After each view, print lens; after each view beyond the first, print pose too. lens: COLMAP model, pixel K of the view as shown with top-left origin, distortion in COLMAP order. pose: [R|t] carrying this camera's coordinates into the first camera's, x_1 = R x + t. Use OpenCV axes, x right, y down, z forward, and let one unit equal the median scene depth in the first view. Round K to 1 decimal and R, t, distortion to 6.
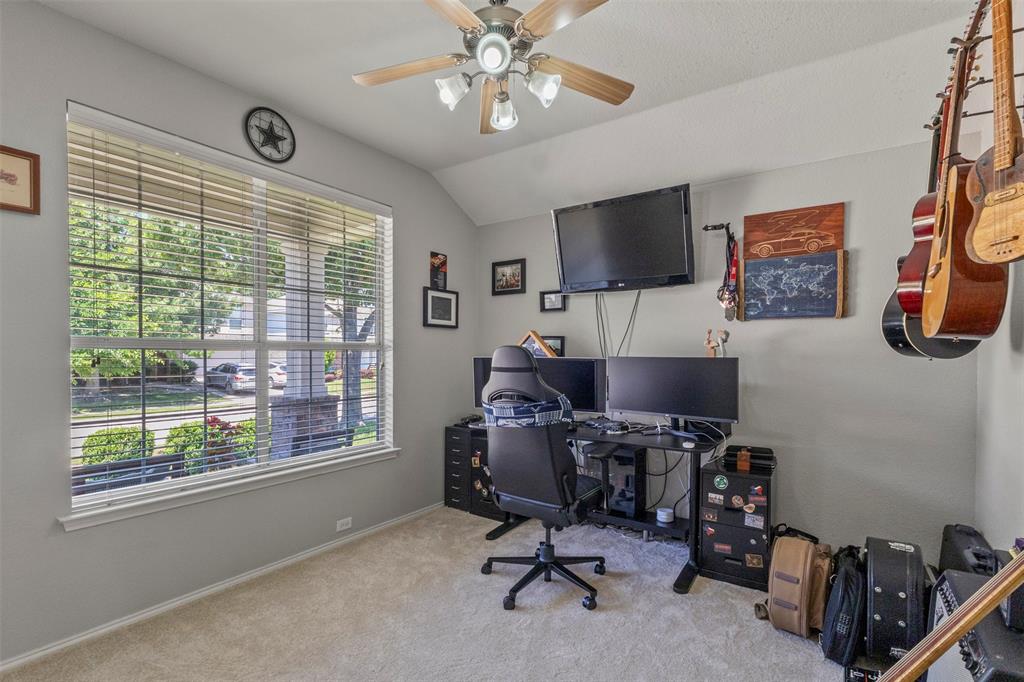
lens RADIAL K [[470.2, 0, 512.8], [0, 470.2, 357.6], [0, 0, 1]] dist [-0.001063, 0.000227]
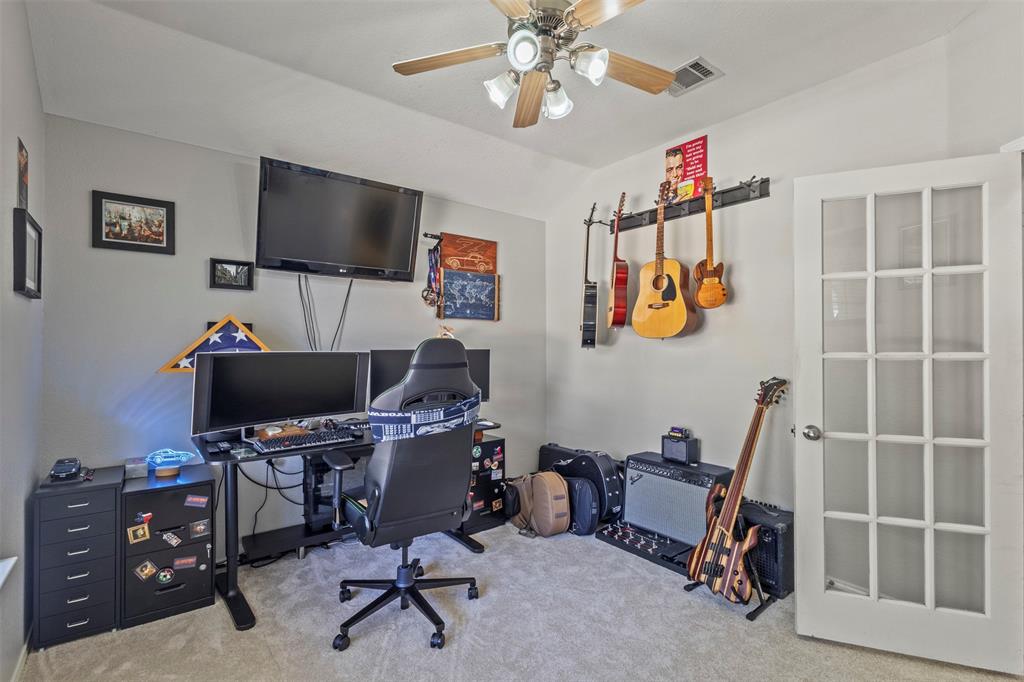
lens RADIAL K [[470.2, 0, 511.9], [0, 470.2, 341.0], [0, 0, 1]] dist [-0.001063, 0.000227]
pose [[0.308852, 0.005974, 0.951091, -0.603118], [0.008529, 0.999923, -0.009051, -0.009110], [-0.951072, 0.010908, 0.308778, 0.463781]]
